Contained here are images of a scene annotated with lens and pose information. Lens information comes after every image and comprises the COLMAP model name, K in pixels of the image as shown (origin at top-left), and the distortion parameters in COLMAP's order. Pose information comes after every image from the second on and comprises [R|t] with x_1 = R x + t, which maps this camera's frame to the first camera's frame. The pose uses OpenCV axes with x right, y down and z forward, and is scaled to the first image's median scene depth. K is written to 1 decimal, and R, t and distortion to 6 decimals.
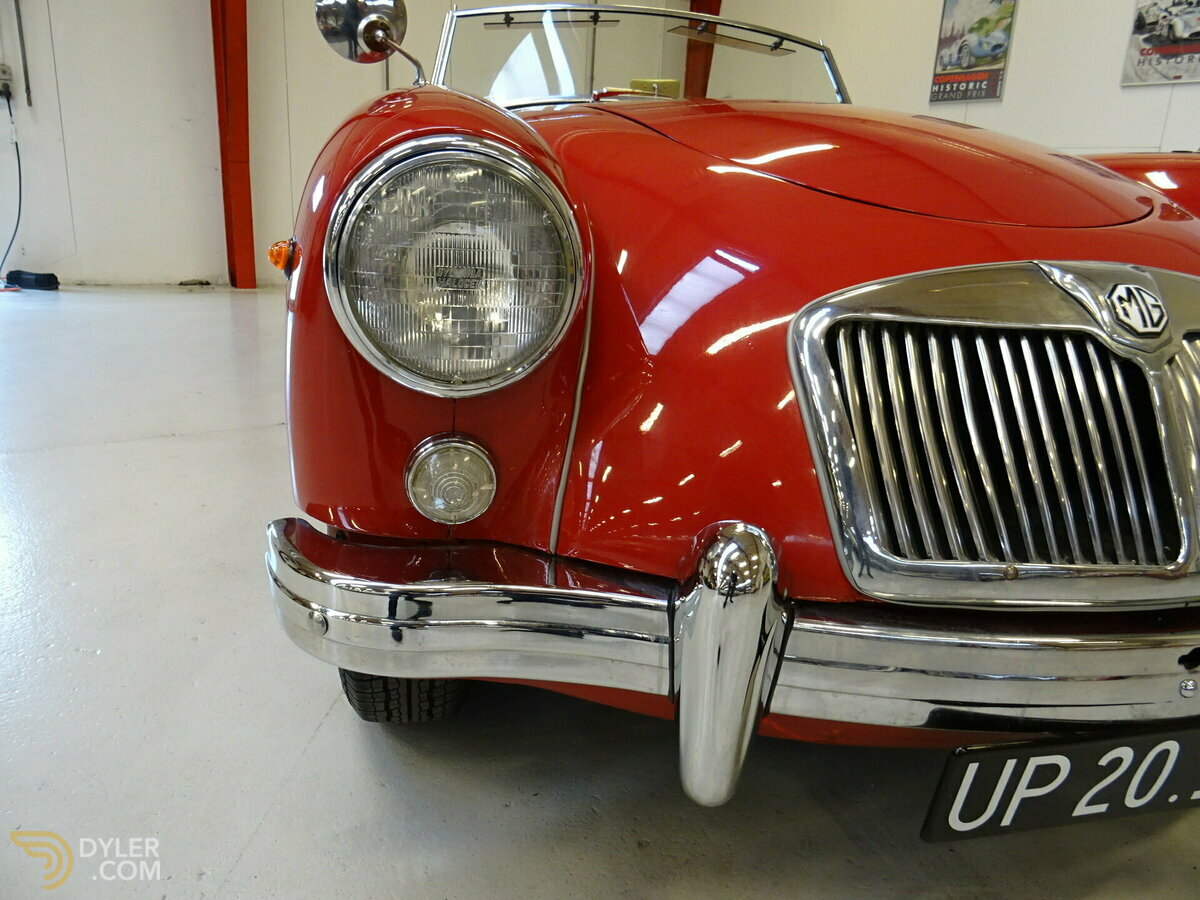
lens RADIAL K [[853.1, 0, 600.0], [0, 853.1, 450.0], [0, 0, 1]] dist [-0.000184, -0.002535]
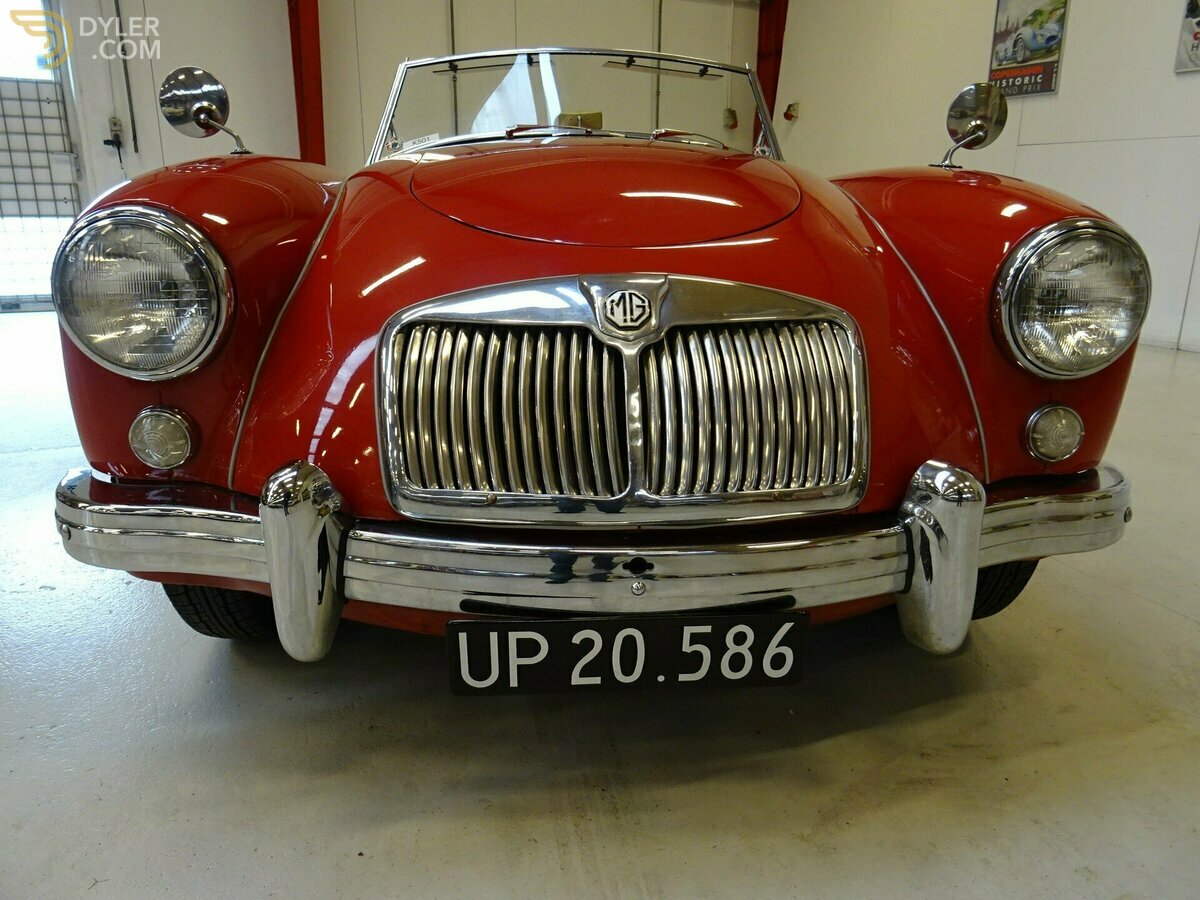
lens RADIAL K [[873.5, 0, 604.3], [0, 873.5, 460.5], [0, 0, 1]] dist [-0.000066, -0.000722]
pose [[0.988444, 0.002160, -0.151573, 0.543844], [-0.002970, 0.999983, -0.005116, 0.053740], [0.151559, 0.005507, 0.988433, -0.243072]]
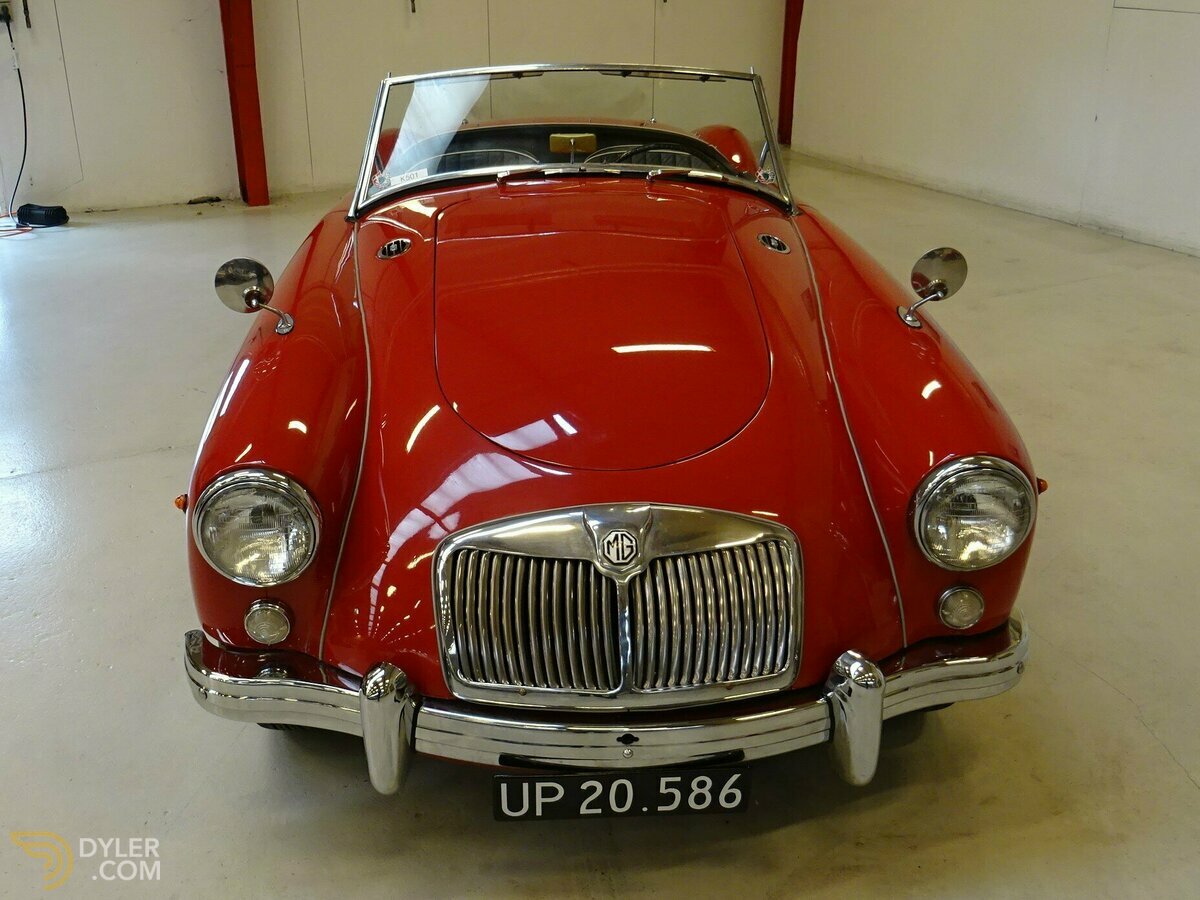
lens RADIAL K [[1194.4, 0, 549.6], [0, 1194.4, 431.0], [0, 0, 1]] dist [0.008691, 0.013693]
pose [[0.981998, 0.014561, -0.188331, 0.648698], [0.006305, 0.993942, 0.109726, -0.467086], [0.188788, -0.108938, 0.975957, -0.997223]]
